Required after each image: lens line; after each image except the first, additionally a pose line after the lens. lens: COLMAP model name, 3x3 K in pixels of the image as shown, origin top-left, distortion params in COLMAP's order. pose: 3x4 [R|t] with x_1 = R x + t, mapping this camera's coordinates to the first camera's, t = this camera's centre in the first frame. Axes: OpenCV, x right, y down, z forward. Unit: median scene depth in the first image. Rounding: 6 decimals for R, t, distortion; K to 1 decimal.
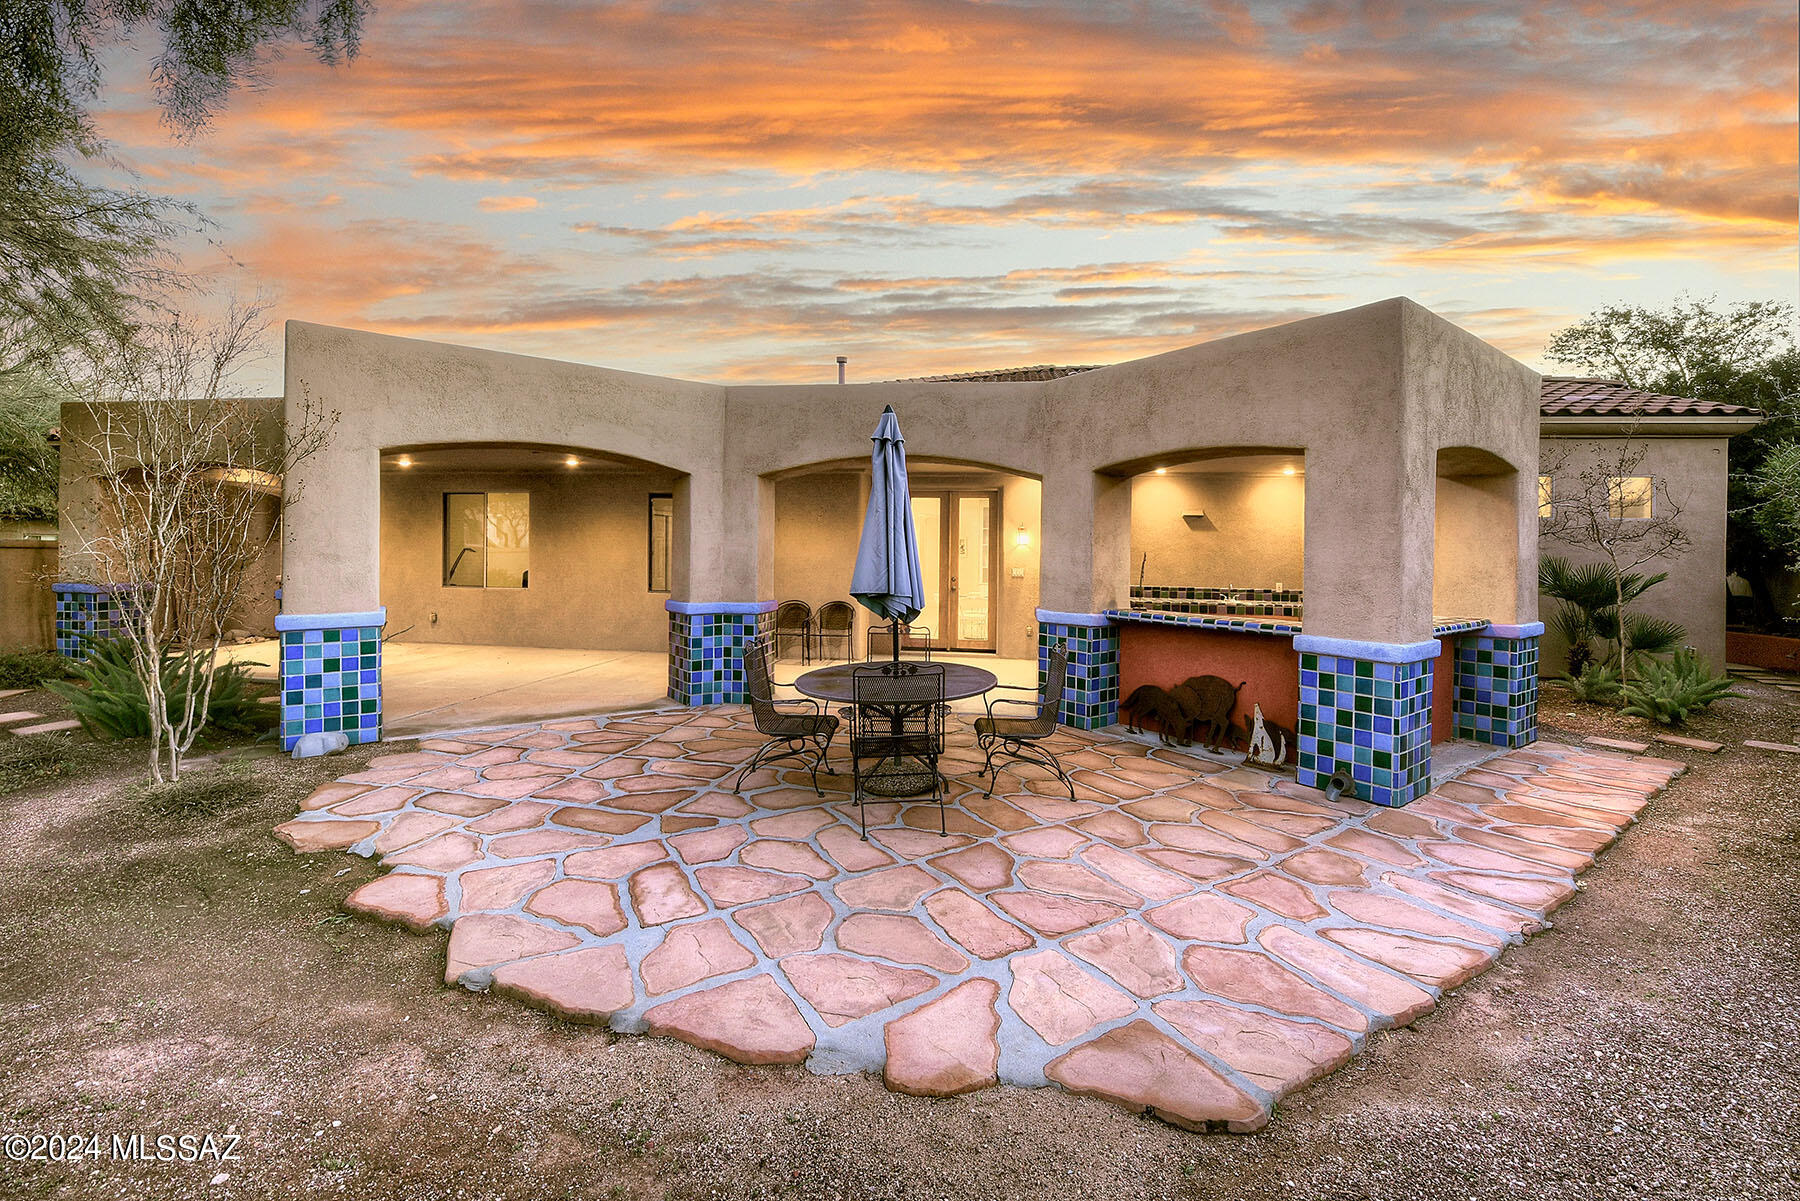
lens RADIAL K [[713.5, 0, 900.0], [0, 713.5, 563.6], [0, 0, 1]] dist [-0.000706, -0.009045]
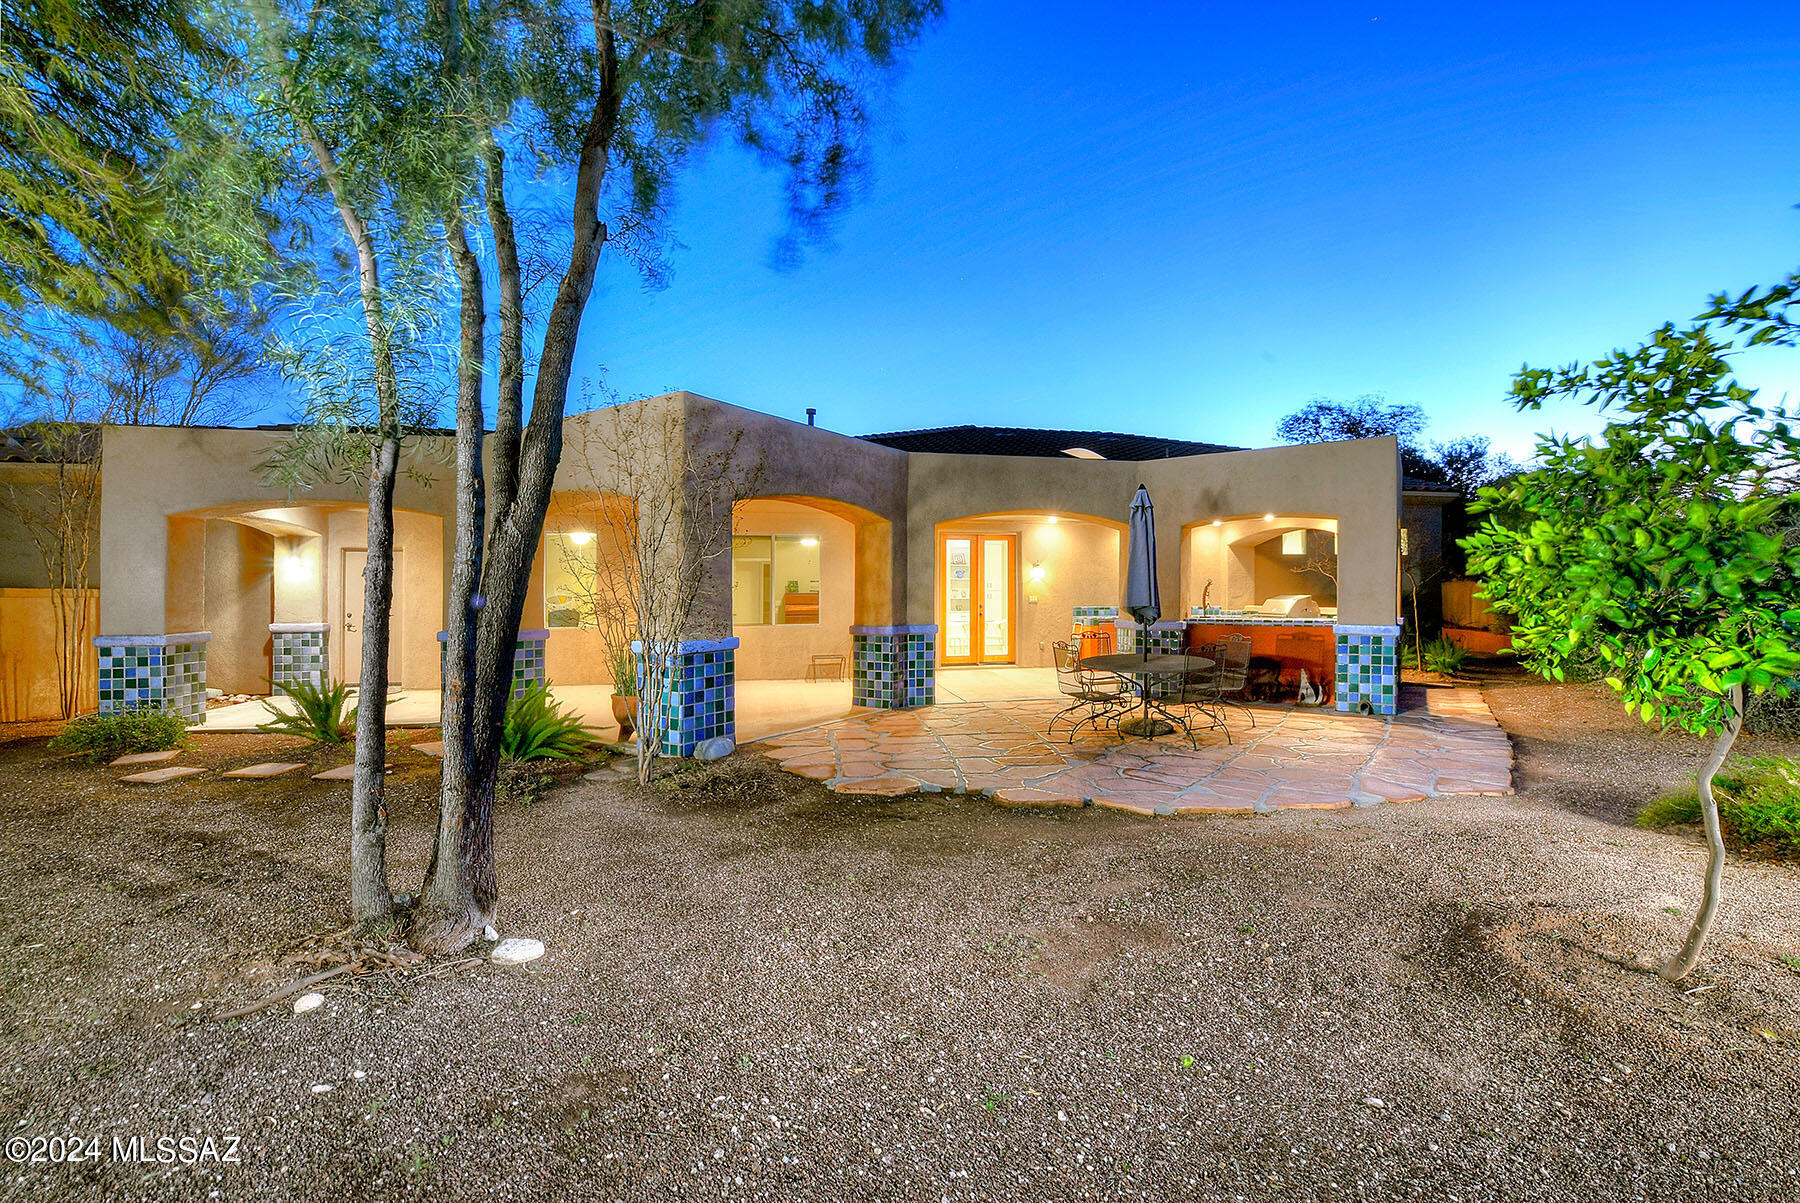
lens RADIAL K [[736.1, 0, 900.0], [0, 736.1, 601.5], [0, 0, 1]] dist [-0.021565, -0.000019]
pose [[0.941926, -0.025156, 0.334876, -0.826899], [0.025327, 0.999672, 0.003855, 0.008970], [-0.334863, 0.004851, 0.942254, -0.248886]]
